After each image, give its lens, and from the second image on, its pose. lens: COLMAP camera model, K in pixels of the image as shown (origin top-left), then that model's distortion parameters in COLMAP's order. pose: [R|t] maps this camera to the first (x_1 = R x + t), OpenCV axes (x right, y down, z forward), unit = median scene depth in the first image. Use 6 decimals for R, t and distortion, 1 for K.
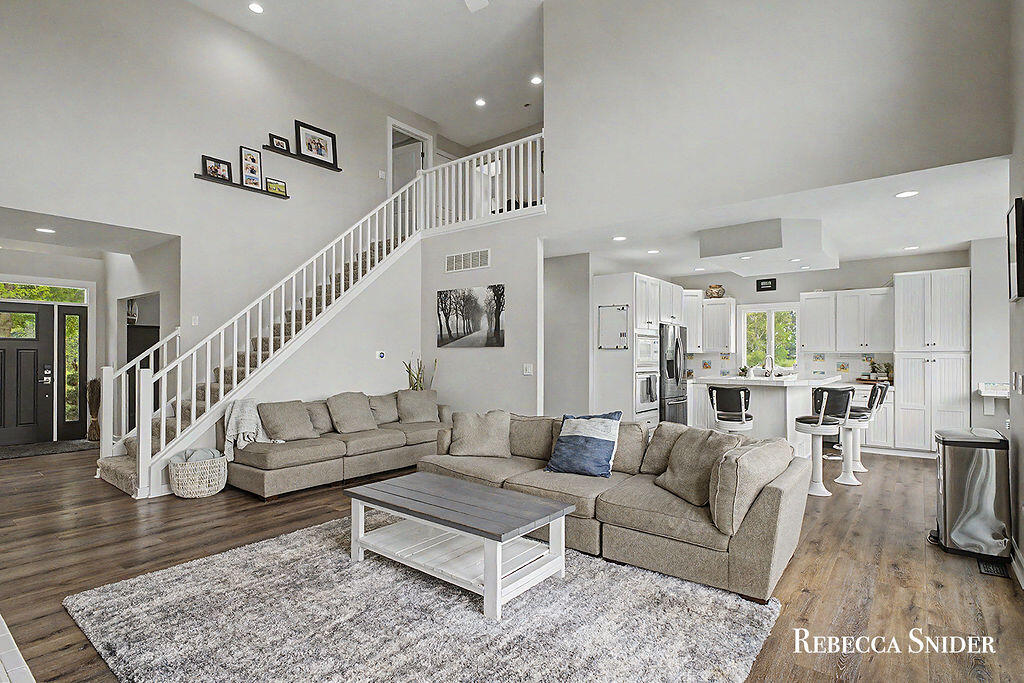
lens RADIAL K [[506.9, 0, 516.0], [0, 506.9, 348.5], [0, 0, 1]] dist [-0.002667, 0.001553]
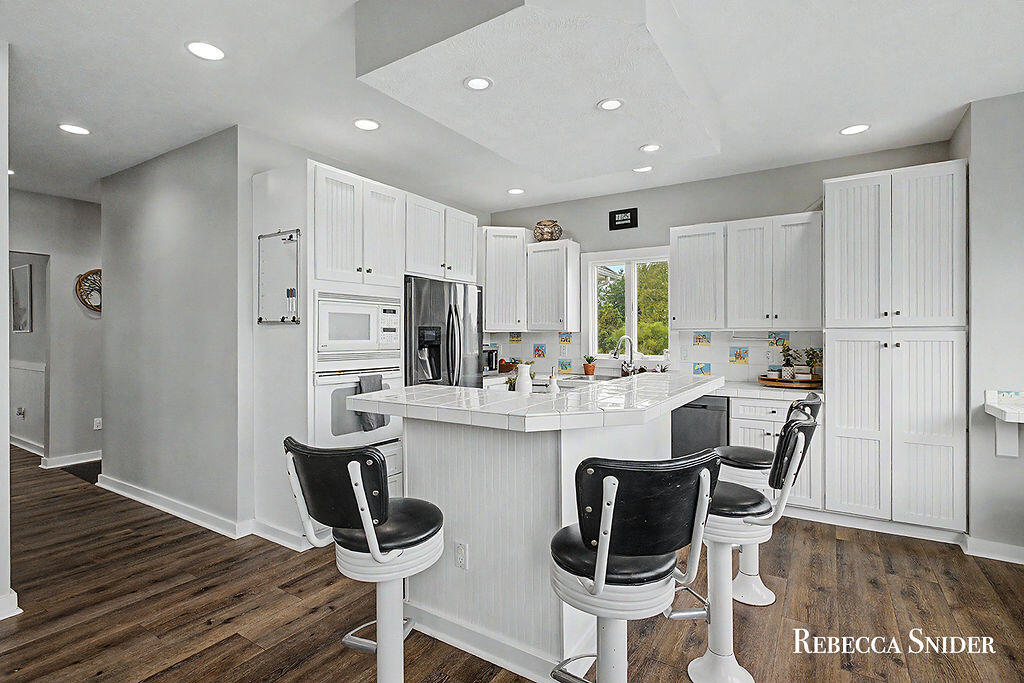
lens RADIAL K [[506.9, 0, 507.7], [0, 506.9, 333.5], [0, 0, 1]] dist [-0.002667, 0.001553]
pose [[0.994409, -0.002879, 0.105562, 0.361654], [0.001751, 0.999940, 0.010774, 0.005921], [-0.105587, -0.010529, 0.994354, 0.508043]]
